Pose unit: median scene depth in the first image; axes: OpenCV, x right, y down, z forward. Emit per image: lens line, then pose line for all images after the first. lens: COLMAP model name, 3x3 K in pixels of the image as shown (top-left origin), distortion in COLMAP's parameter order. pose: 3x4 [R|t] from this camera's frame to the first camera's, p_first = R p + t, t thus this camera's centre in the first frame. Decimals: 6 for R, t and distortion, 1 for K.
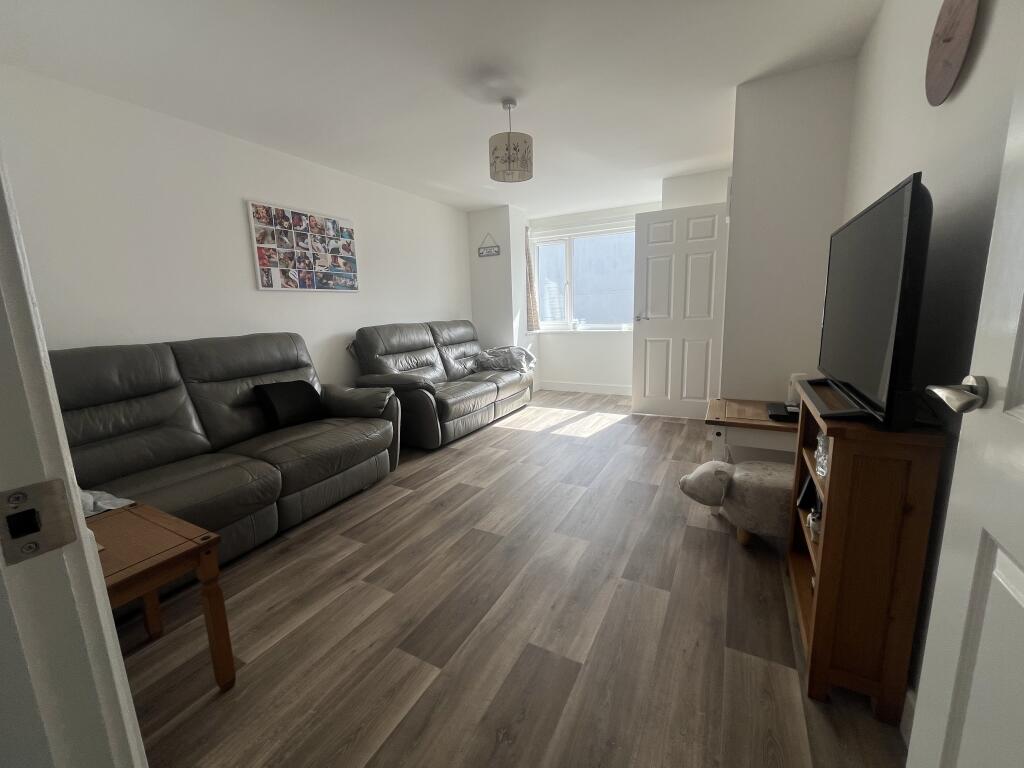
lens RADIAL K [[414.8, 0, 511.2], [0, 414.8, 381.1], [0, 0, 1]] dist [-0.002197, -0.000454]
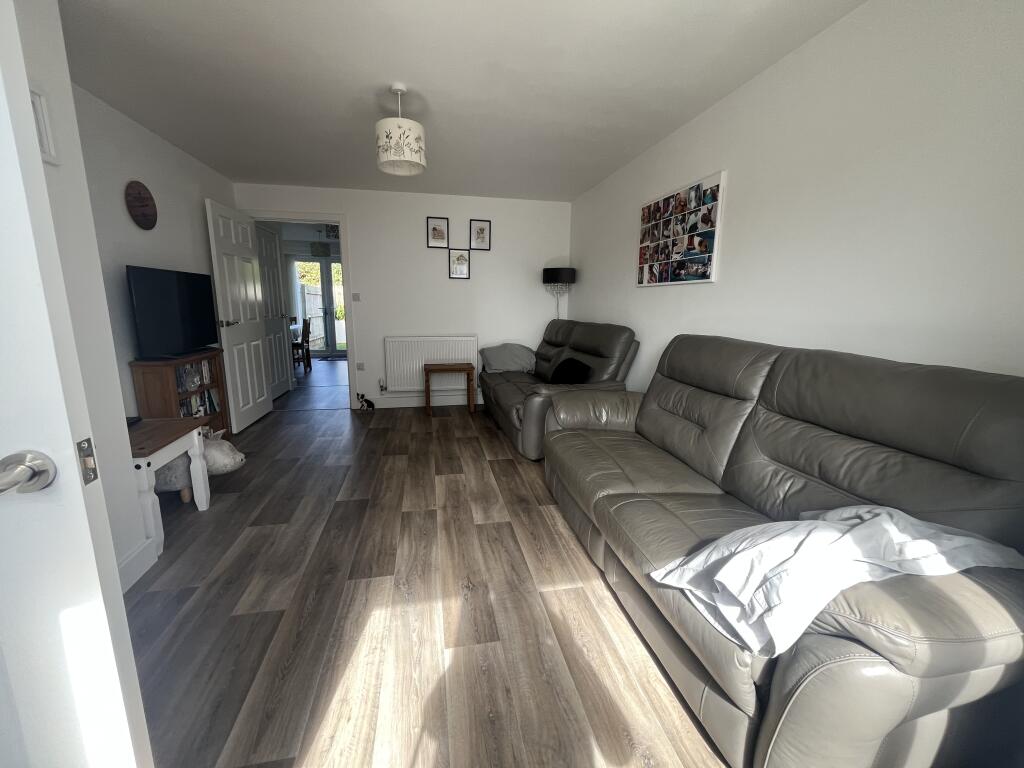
lens RADIAL K [[414.8, 0, 509.1], [0, 414.8, 382.0], [0, 0, 1]] dist [-0.002197, -0.000454]
pose [[-0.772840, 0.143687, -0.618120, 0.345903], [-0.096862, 0.935907, 0.338667, -0.291337], [0.627165, 0.321608, -0.709389, 1.487332]]
